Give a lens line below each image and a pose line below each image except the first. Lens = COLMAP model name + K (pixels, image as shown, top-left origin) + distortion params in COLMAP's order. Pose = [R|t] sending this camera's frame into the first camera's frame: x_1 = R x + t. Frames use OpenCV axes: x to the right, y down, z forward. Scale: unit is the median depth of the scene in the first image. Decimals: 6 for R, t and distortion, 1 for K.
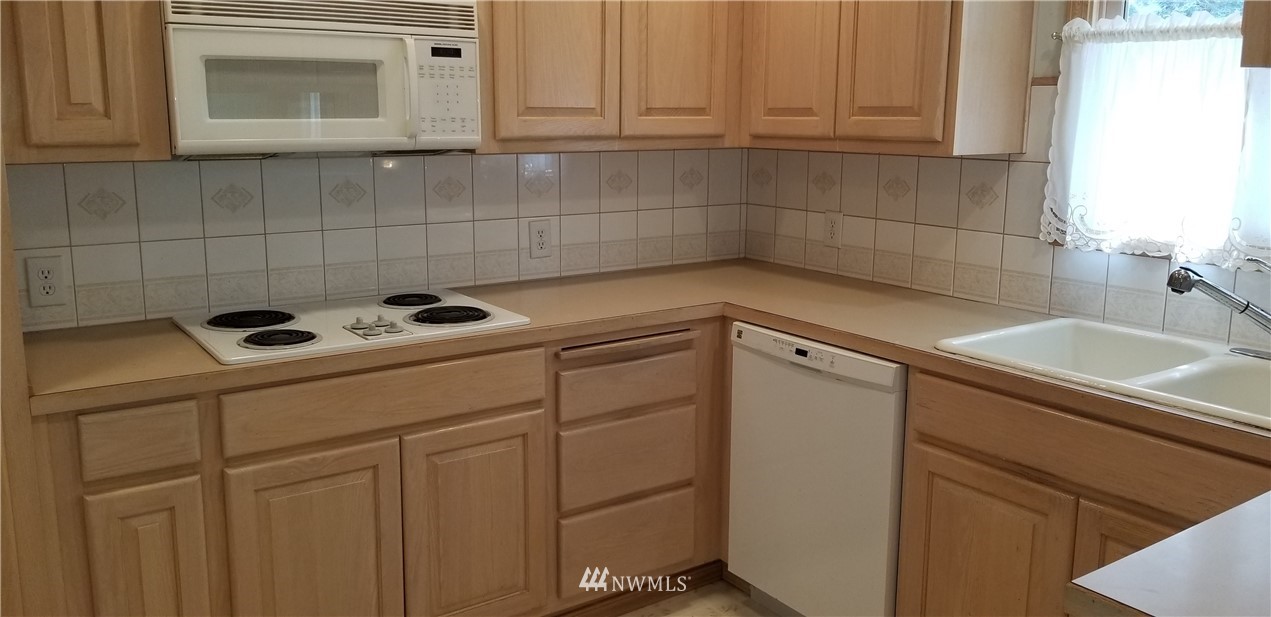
lens RADIAL K [[985.2, 0, 635.7], [0, 985.2, 295.1], [0, 0, 1]] dist [0.086223, -0.165967]
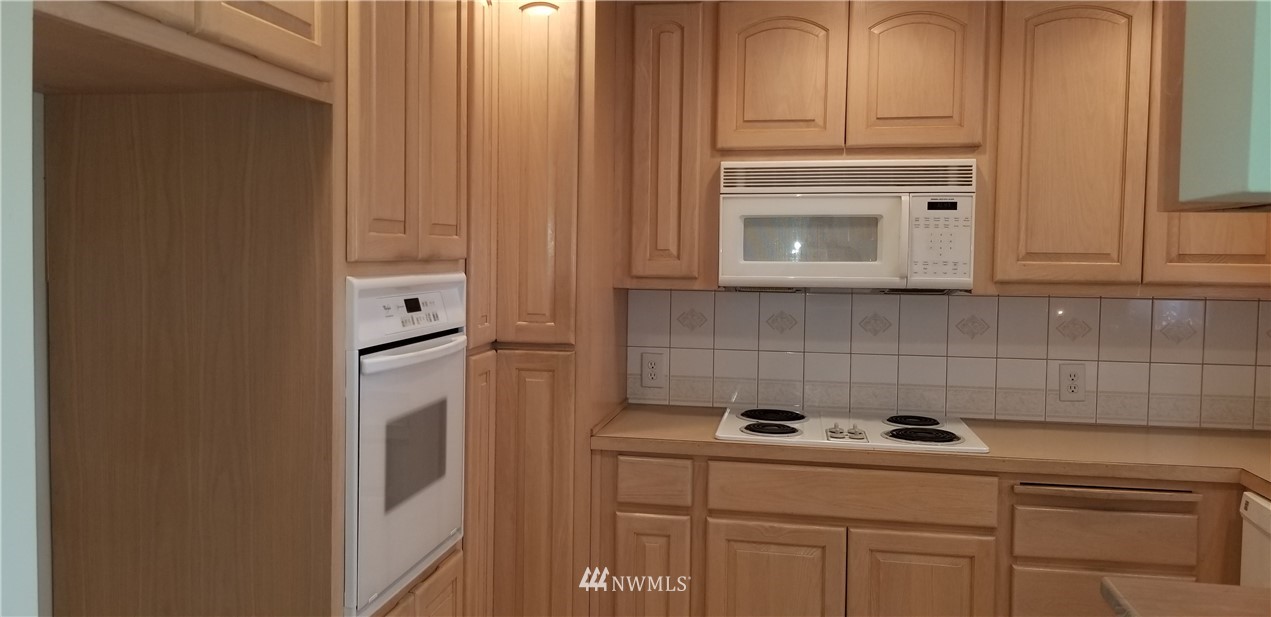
lens RADIAL K [[1011.3, 0, 617.1], [0, 1011.3, 305.3], [0, 0, 1]] dist [0.136306, -0.261634]
pose [[0.699566, 0.042346, -0.713312, 0.400031], [-0.139328, 0.987166, -0.078040, 0.014296], [0.700853, 0.153979, 0.696488, -0.073388]]
